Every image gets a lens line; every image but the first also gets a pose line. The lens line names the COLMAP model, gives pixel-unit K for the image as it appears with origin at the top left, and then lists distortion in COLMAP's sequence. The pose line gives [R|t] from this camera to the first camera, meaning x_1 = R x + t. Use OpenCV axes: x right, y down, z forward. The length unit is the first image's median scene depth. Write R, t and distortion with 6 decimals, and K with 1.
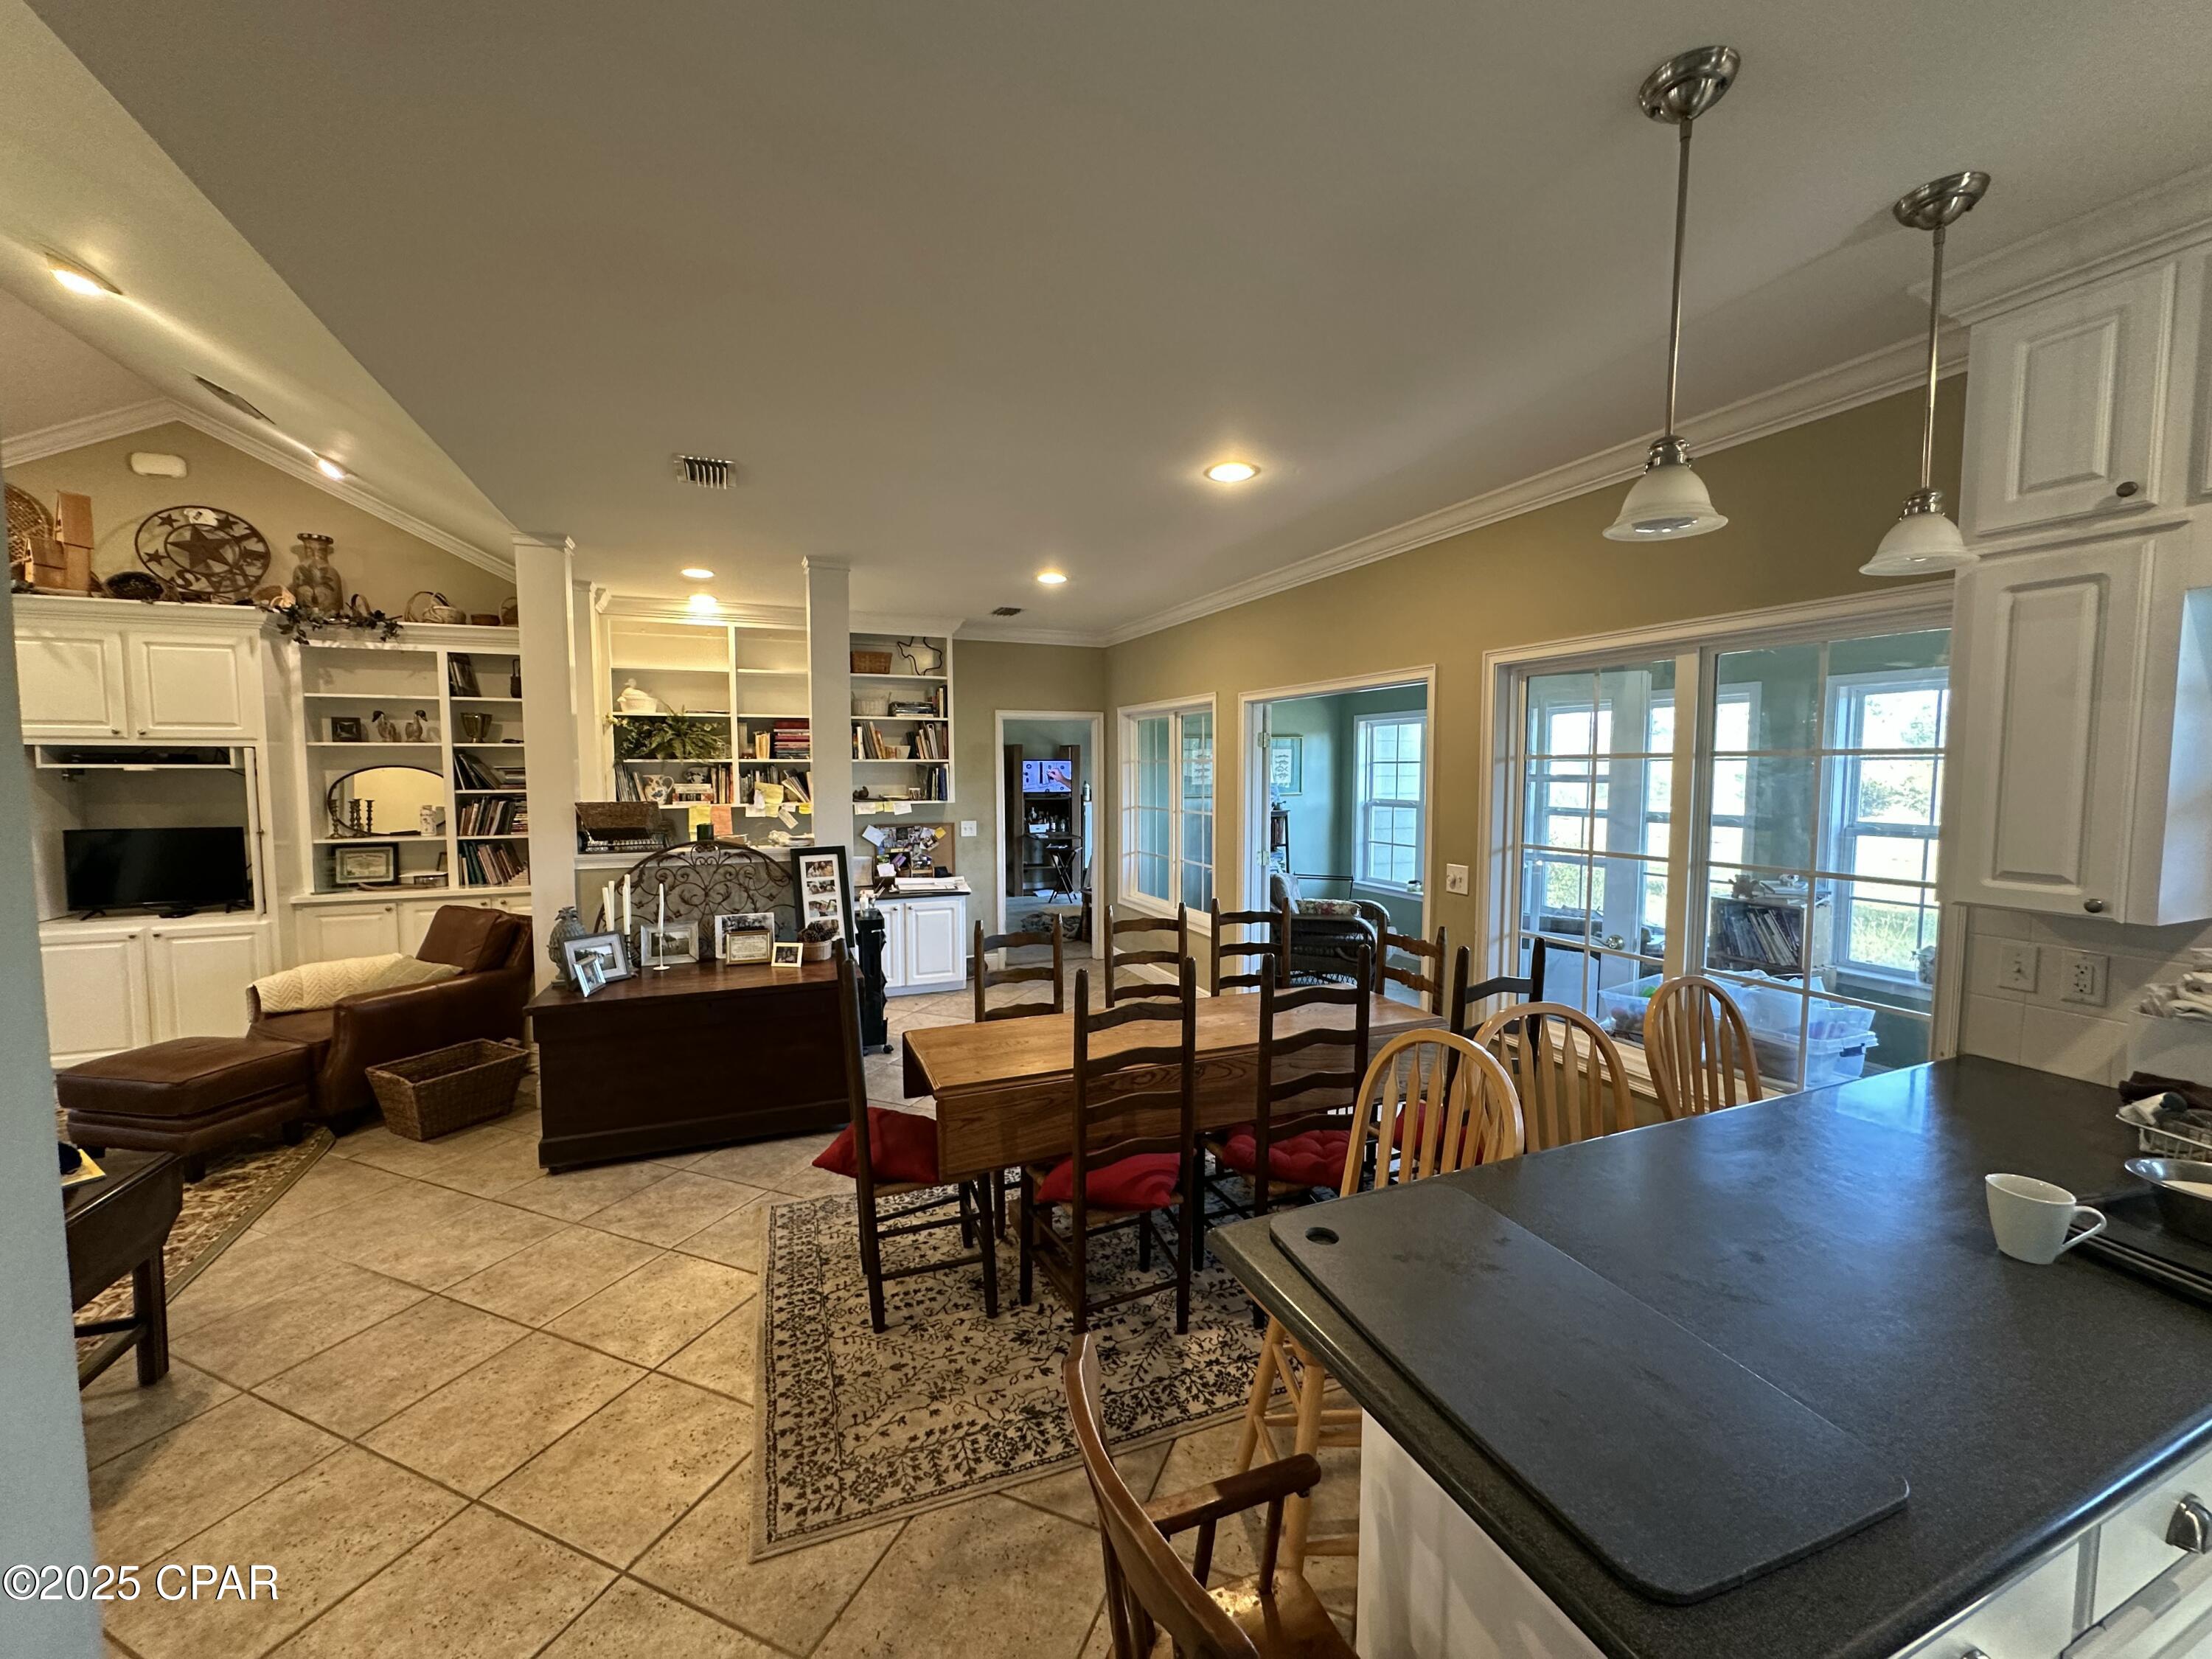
lens RADIAL K [[880.9, 0, 1107.0], [0, 880.9, 827.2], [0, 0, 1]] dist [-0.002453, 0.000510]
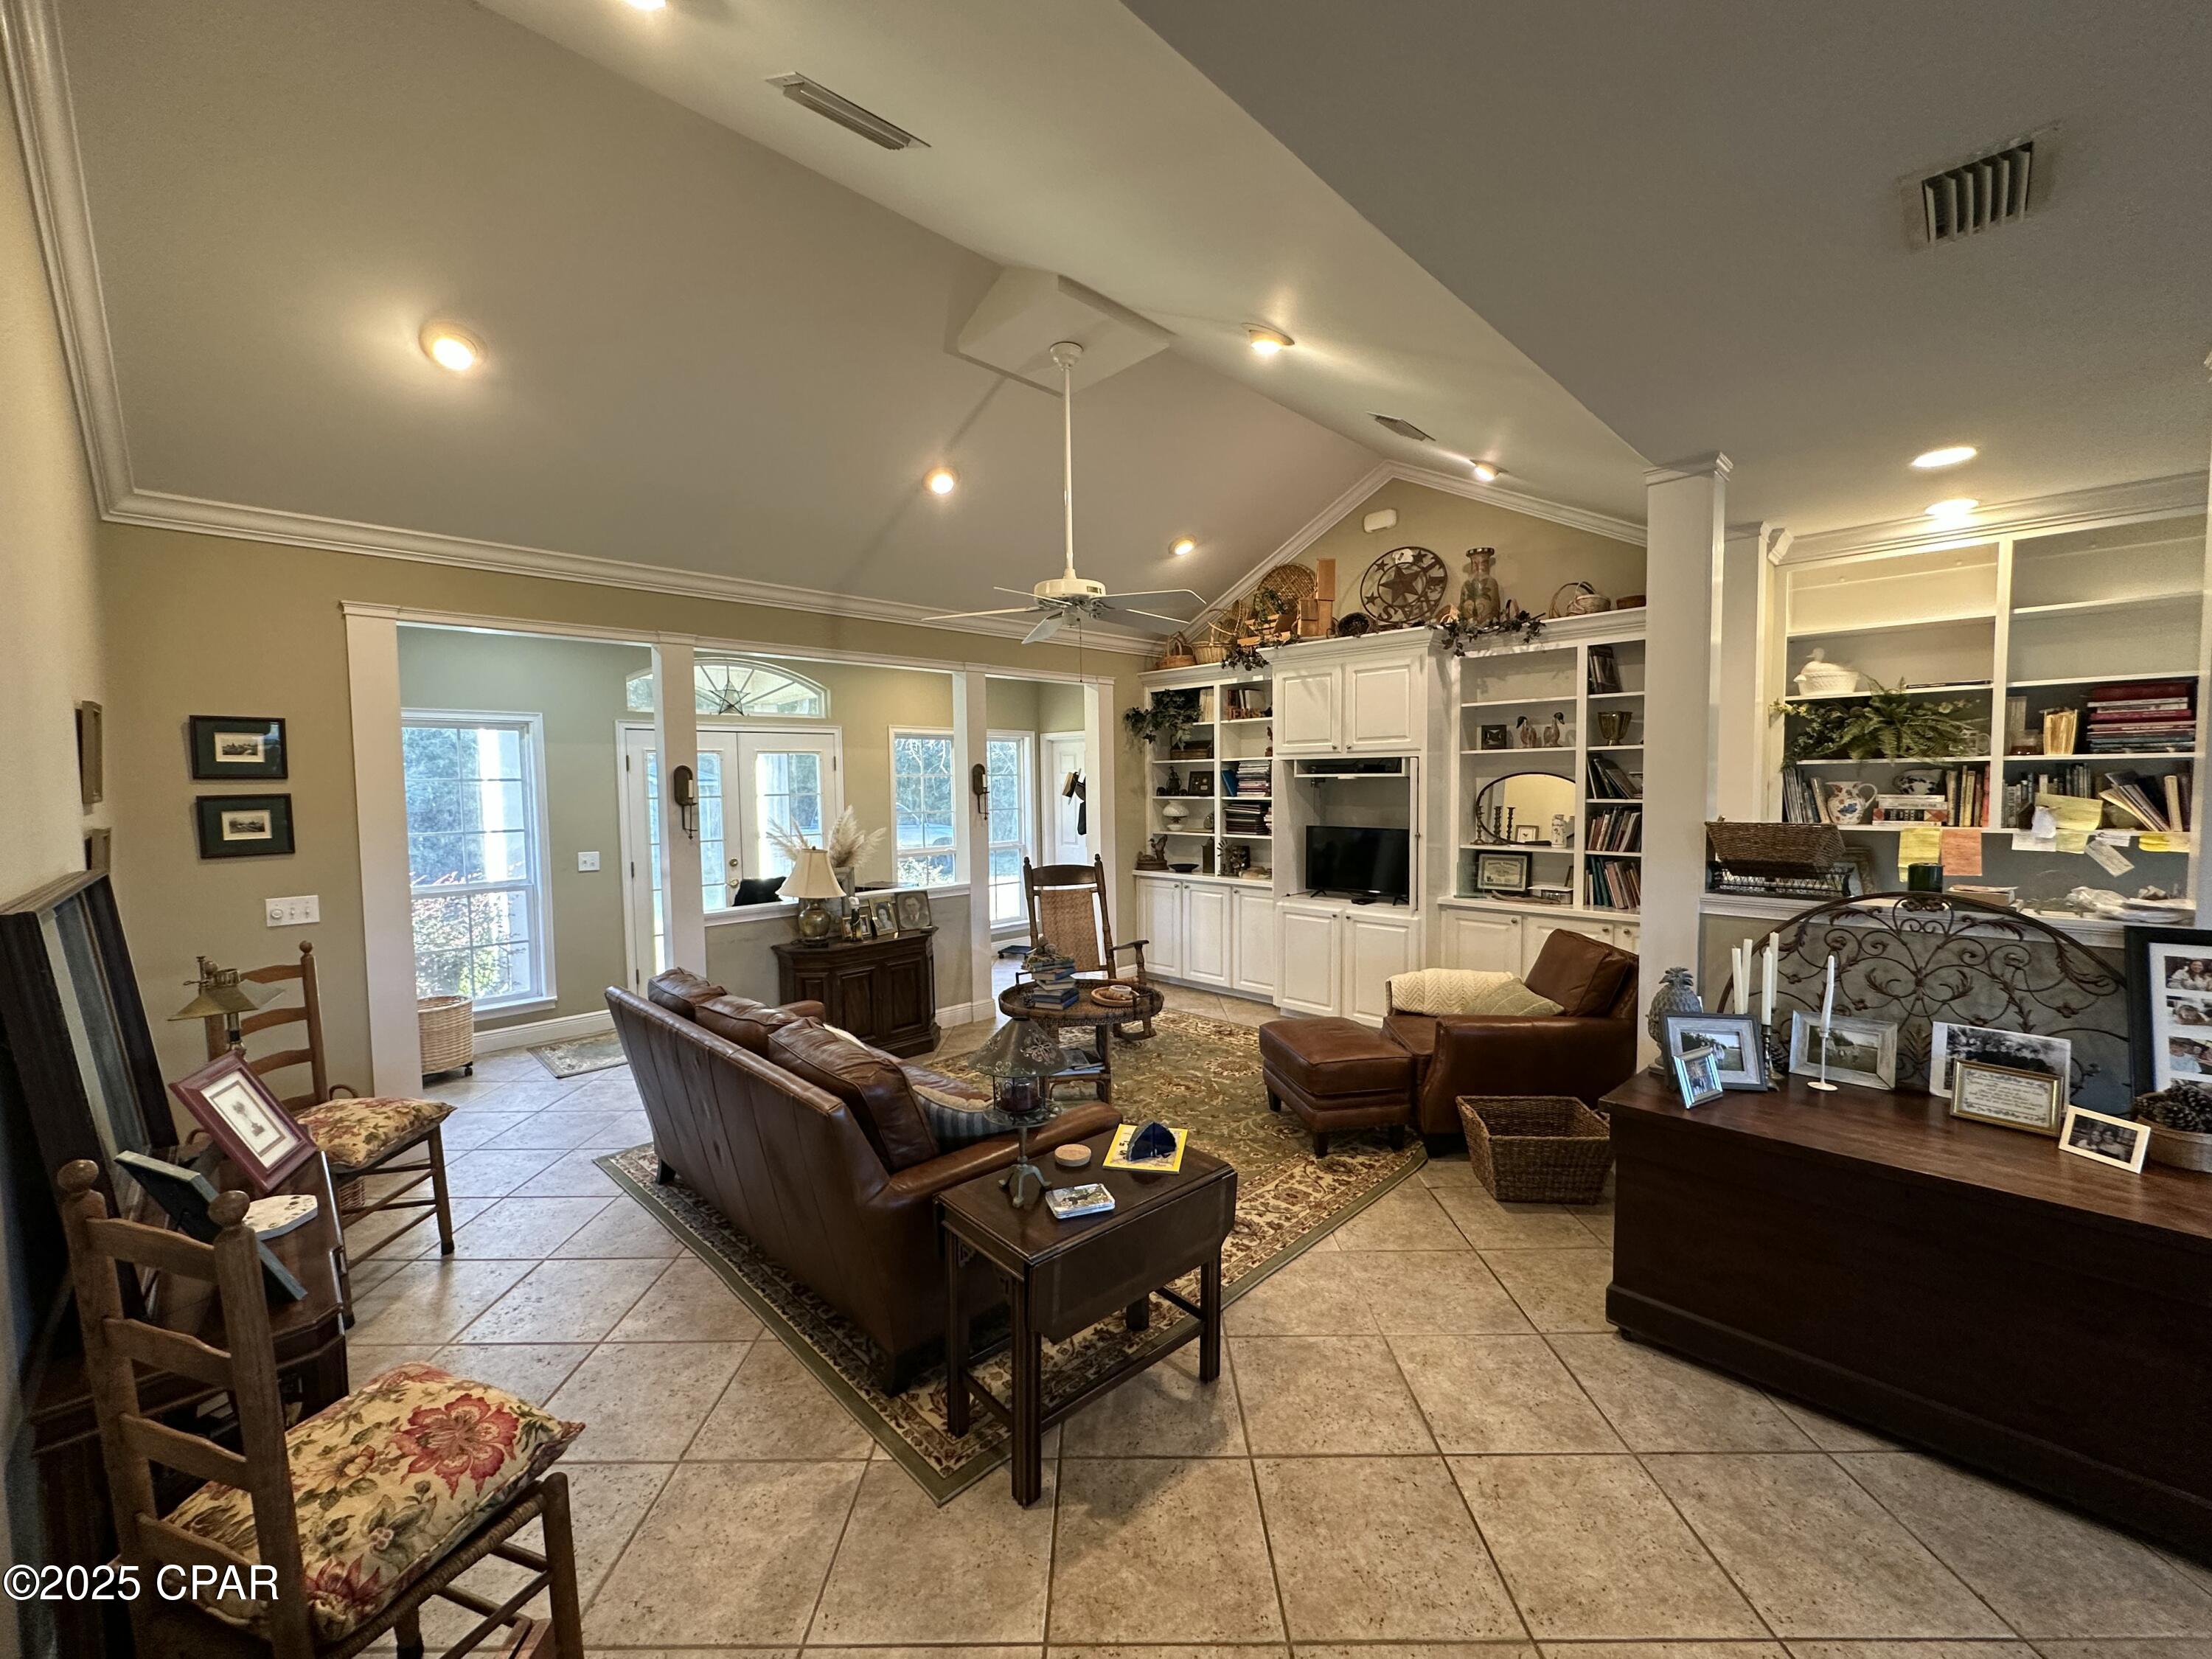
lens RADIAL K [[880.9, 0, 1107.0], [0, 880.9, 827.2], [0, 0, 1]] dist [-0.002453, 0.000510]
pose [[0.375835, 0.047472, -0.925470, -0.096844], [-0.050800, 0.998241, 0.030575, -0.016851], [0.925293, 0.035522, 0.377585, 0.220476]]
